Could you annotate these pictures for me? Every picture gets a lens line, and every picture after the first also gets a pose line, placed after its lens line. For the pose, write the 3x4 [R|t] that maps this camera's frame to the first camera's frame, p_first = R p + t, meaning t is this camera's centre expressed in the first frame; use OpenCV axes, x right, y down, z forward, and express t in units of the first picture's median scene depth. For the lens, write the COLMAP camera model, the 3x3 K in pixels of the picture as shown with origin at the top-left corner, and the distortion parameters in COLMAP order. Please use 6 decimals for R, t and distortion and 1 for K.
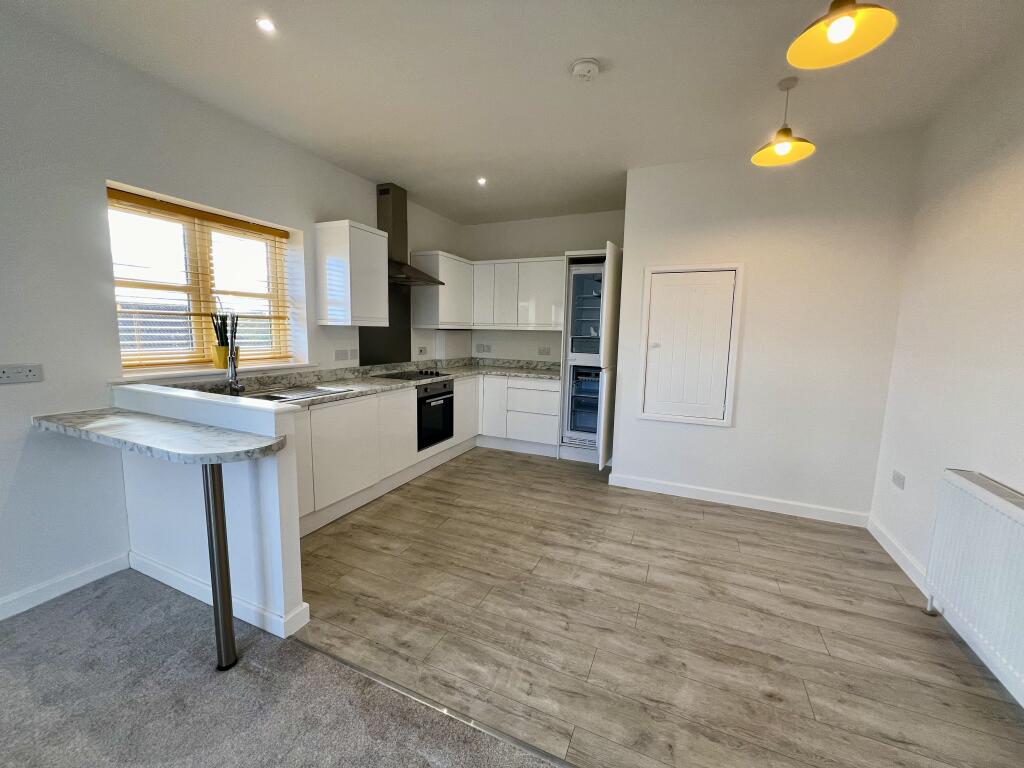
lens RADIAL K [[404.1, 0, 512.0], [0, 404.1, 384.0], [0, 0, 1]] dist [0.008013, -0.000248]
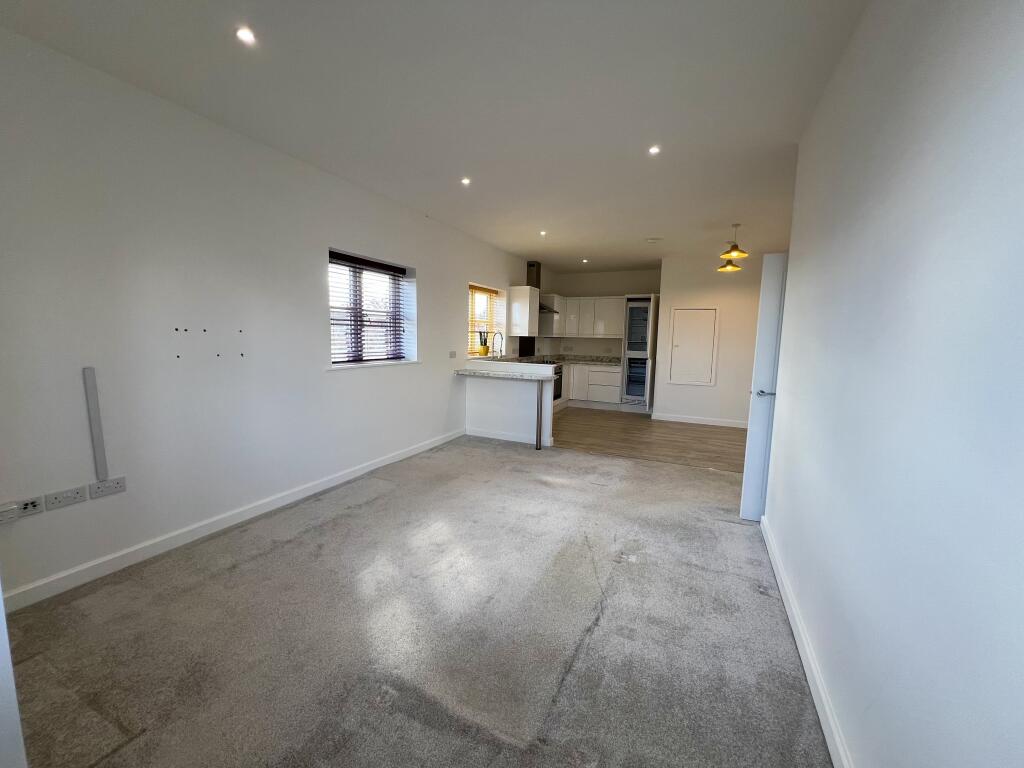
lens RADIAL K [[413.7, 0, 512.0], [0, 413.7, 384.0], [0, 0, 1]] dist [-0.000841, -0.000026]
pose [[0.999895, 0.000688, -0.014484, -0.344925], [-0.000940, 0.999847, -0.017440, 0.104480], [0.014470, 0.017452, 0.999743, -0.846356]]
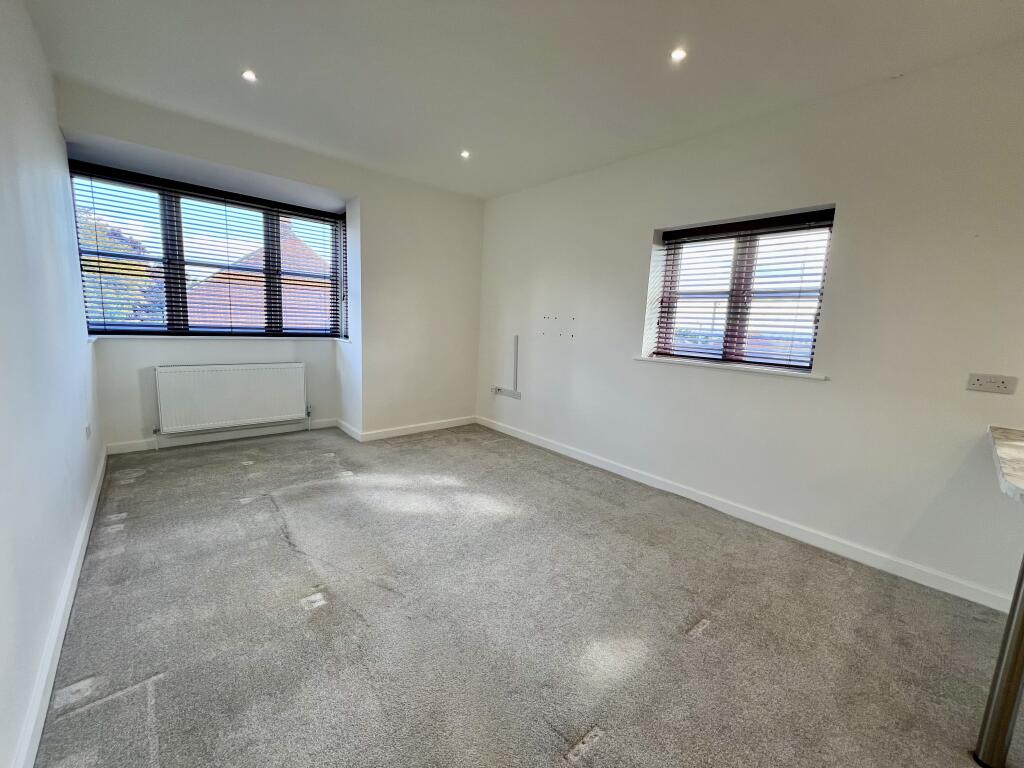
lens RADIAL K [[404.1, 0, 512.0], [0, 404.1, 384.0], [0, 0, 1]] dist [0.008013, -0.000248]
pose [[-0.399166, 0.104270, -0.910931, 0.124959], [-0.174997, 0.966585, 0.187323, -0.002457], [0.900024, 0.234183, -0.367581, 0.118931]]
